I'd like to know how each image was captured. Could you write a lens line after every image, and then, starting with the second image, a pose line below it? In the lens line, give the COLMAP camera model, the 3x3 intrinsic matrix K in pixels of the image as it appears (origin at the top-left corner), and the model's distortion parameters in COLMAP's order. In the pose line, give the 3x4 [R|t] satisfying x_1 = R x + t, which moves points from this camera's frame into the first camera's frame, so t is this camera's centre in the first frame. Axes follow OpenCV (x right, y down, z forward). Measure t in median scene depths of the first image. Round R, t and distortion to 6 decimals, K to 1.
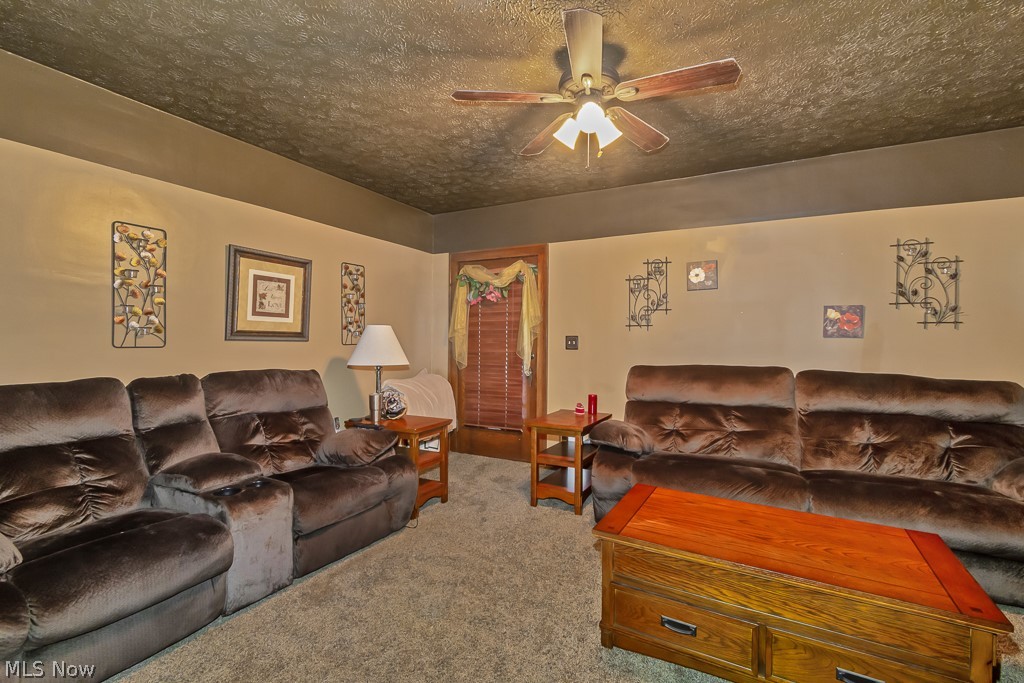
lens RADIAL K [[465.6, 0, 519.8], [0, 465.6, 336.3], [0, 0, 1]] dist [0.002988, -0.001391]
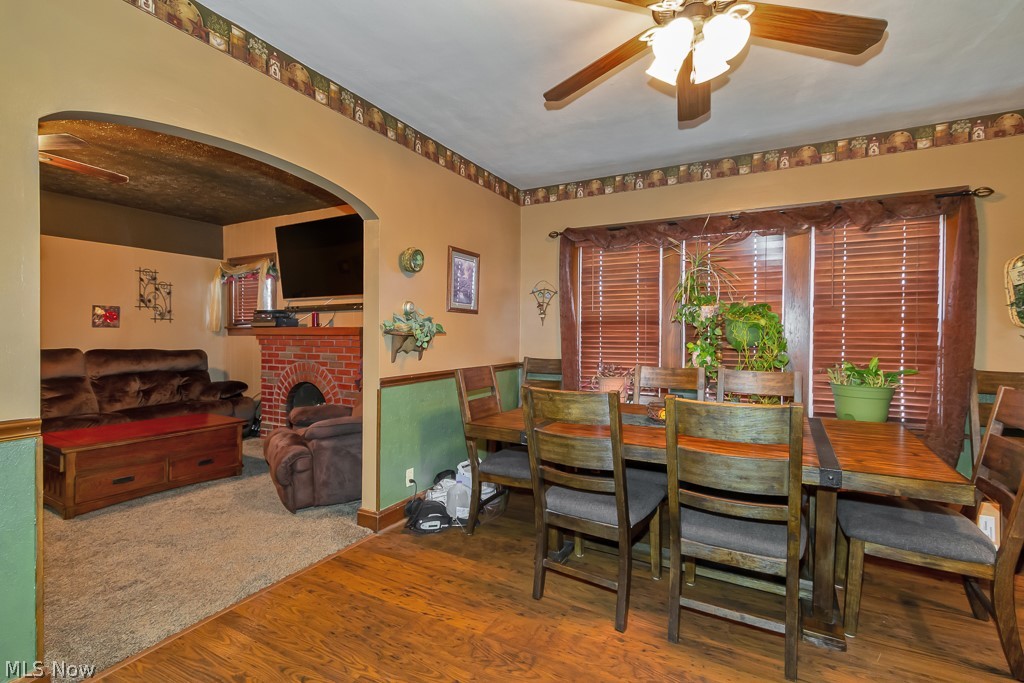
lens RADIAL K [[465.6, 0, 513.9], [0, 465.6, 336.9], [0, 0, 1]] dist [0.002988, -0.001391]
pose [[0.000270, -0.016212, 0.999869, -0.872375], [-0.008649, 0.999831, 0.016214, -0.002223], [-0.999963, -0.008652, 0.000130, -0.331721]]
